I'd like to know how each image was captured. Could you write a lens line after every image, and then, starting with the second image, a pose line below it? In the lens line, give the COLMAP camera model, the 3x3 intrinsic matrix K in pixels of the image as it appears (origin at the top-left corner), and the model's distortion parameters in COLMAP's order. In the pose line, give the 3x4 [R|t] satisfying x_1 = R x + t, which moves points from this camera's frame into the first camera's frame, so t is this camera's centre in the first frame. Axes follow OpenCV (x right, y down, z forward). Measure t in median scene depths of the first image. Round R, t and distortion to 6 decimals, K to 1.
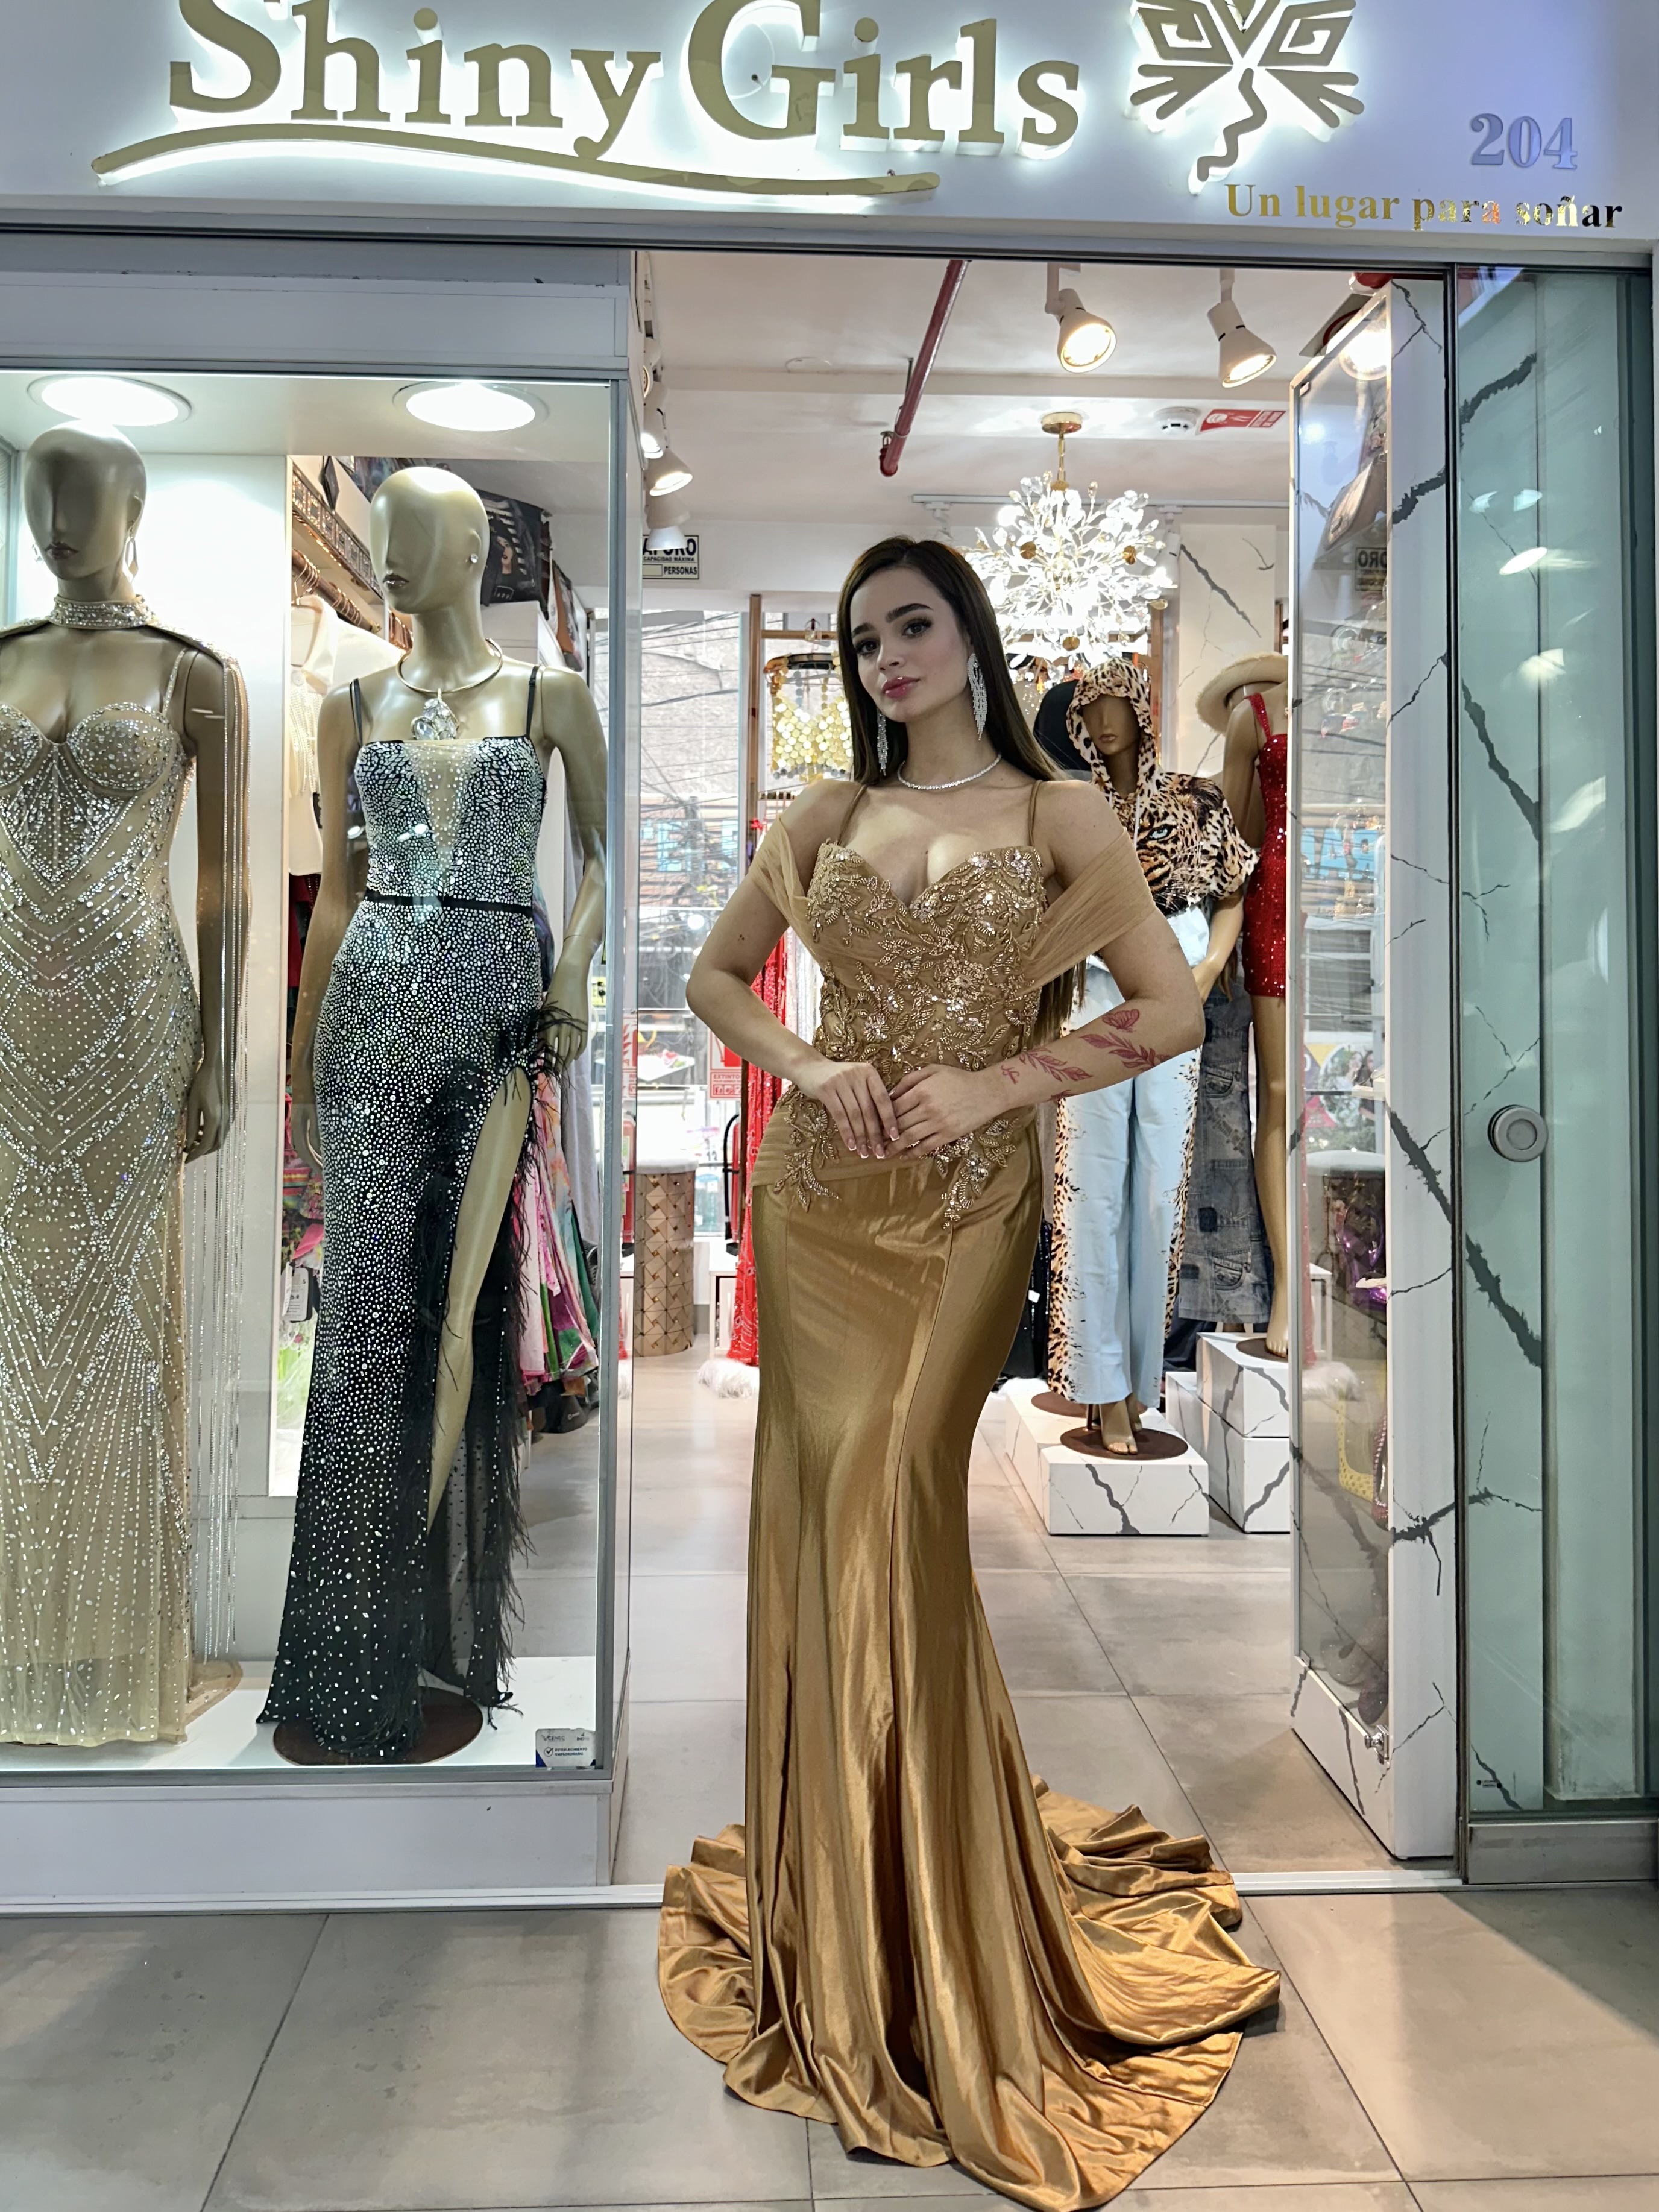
lens RADIAL K [[1623.7, 0, 818.7], [0, 1623.7, 911.2], [0, 0, 1]] dist [0.001988, -0.012866]
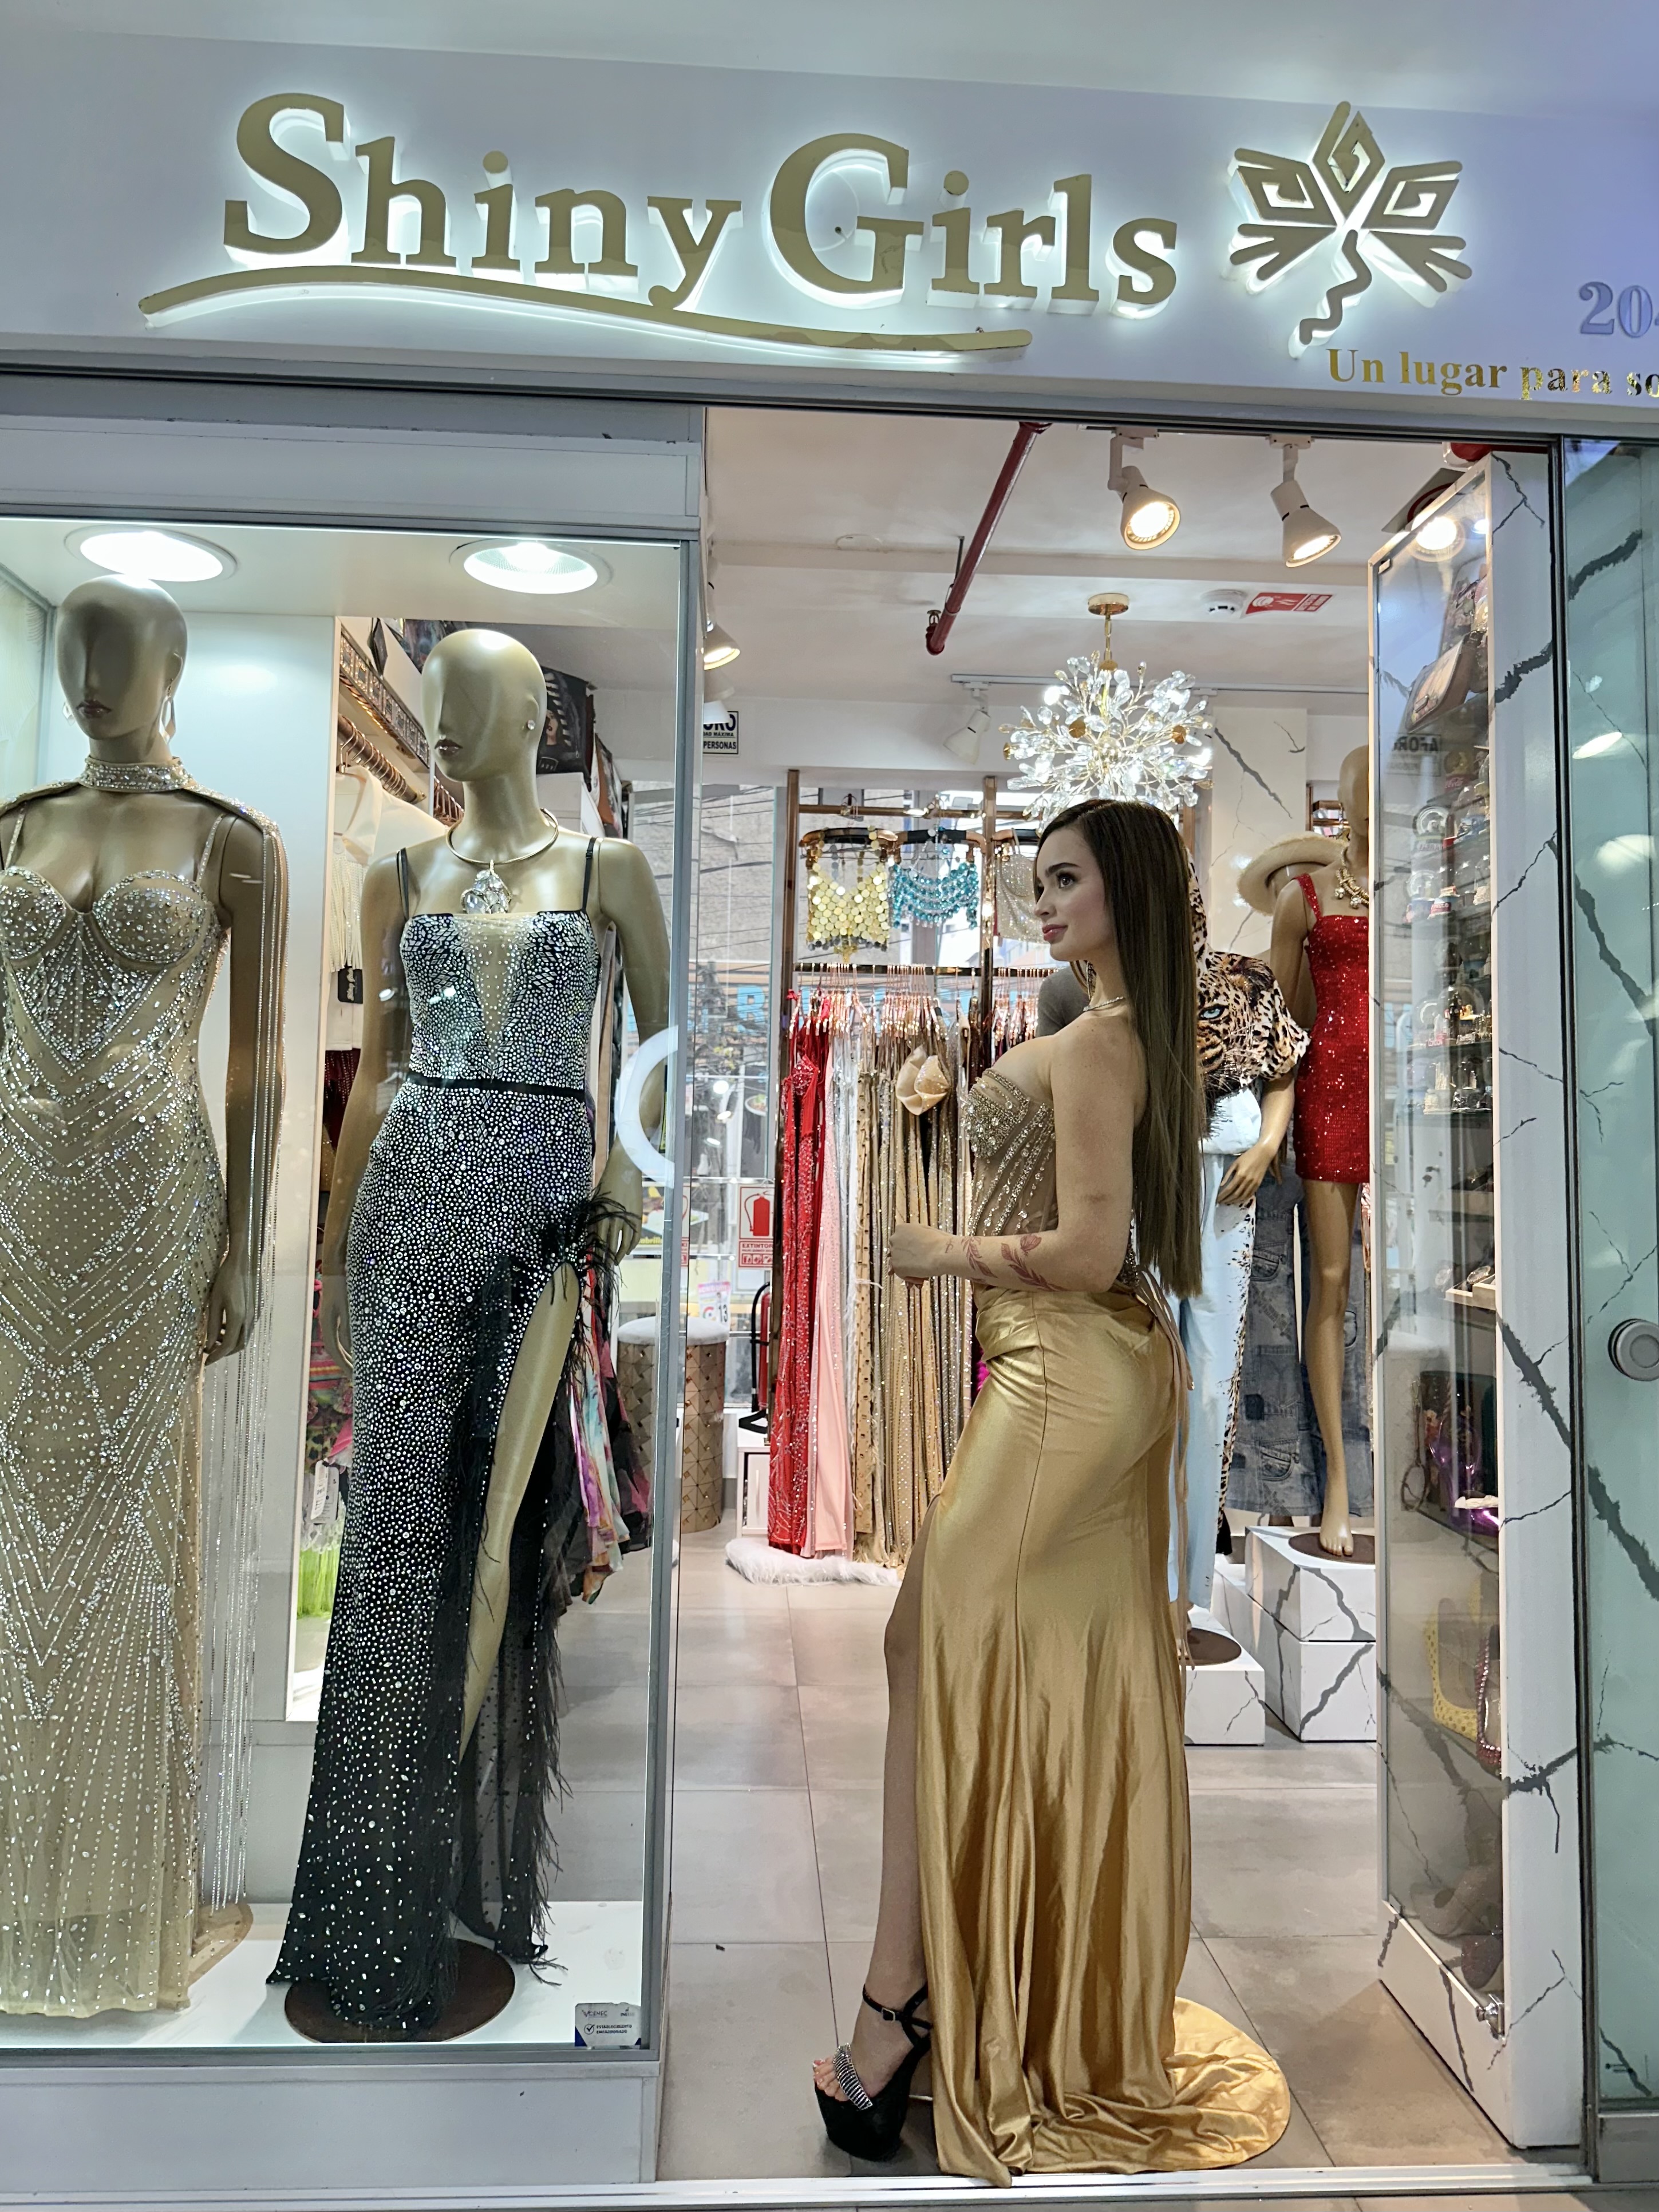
lens RADIAL K [[1533.8, 0, 836.2], [0, 1533.8, 996.5], [0, 0, 1]] dist [-0.007353, -0.003261]
pose [[0.999878, 0.012599, 0.009223, -0.041517], [-0.012141, 0.998767, -0.048130, -0.017613], [-0.009818, 0.048012, 0.998799, 0.114157]]
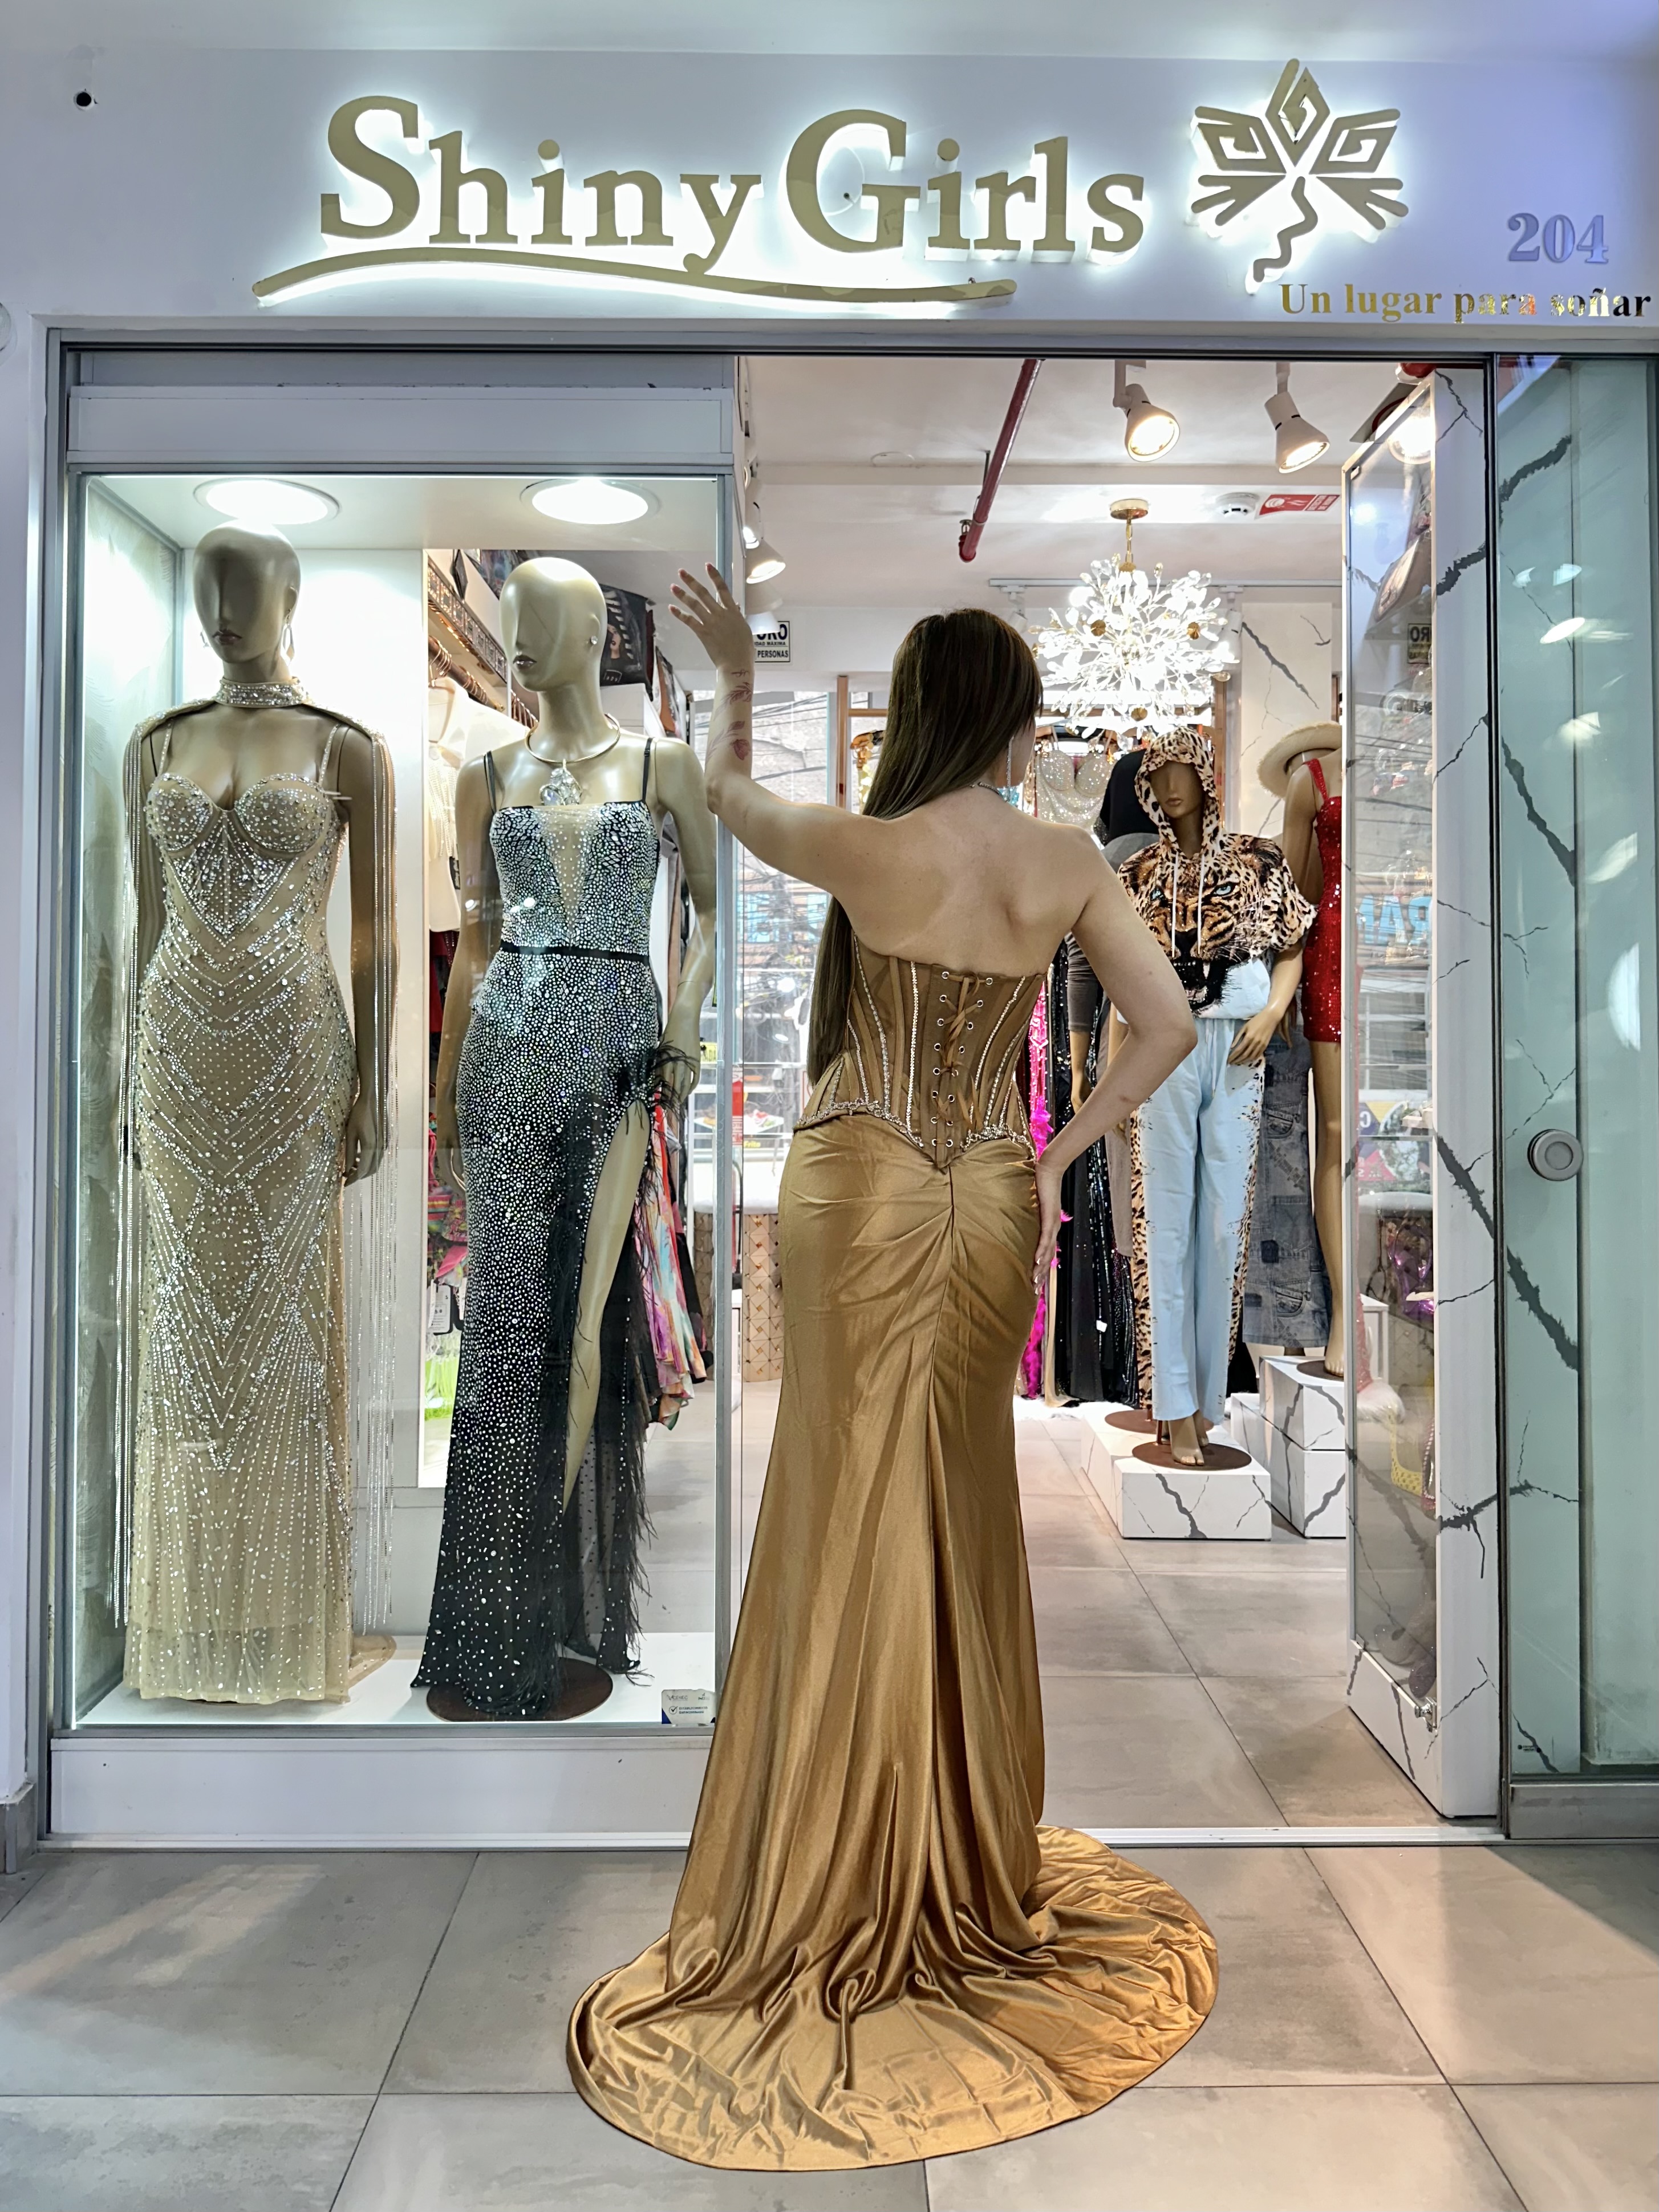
lens RADIAL K [[1544.4, 0, 847.0], [0, 1544.4, 999.7], [0, 0, 1]] dist [-0.001754, -0.006430]
pose [[0.999417, -0.006791, -0.033464, -0.007727], [0.007167, 0.999912, 0.011127, 0.017710], [0.033386, -0.011361, 0.999378, -0.047210]]
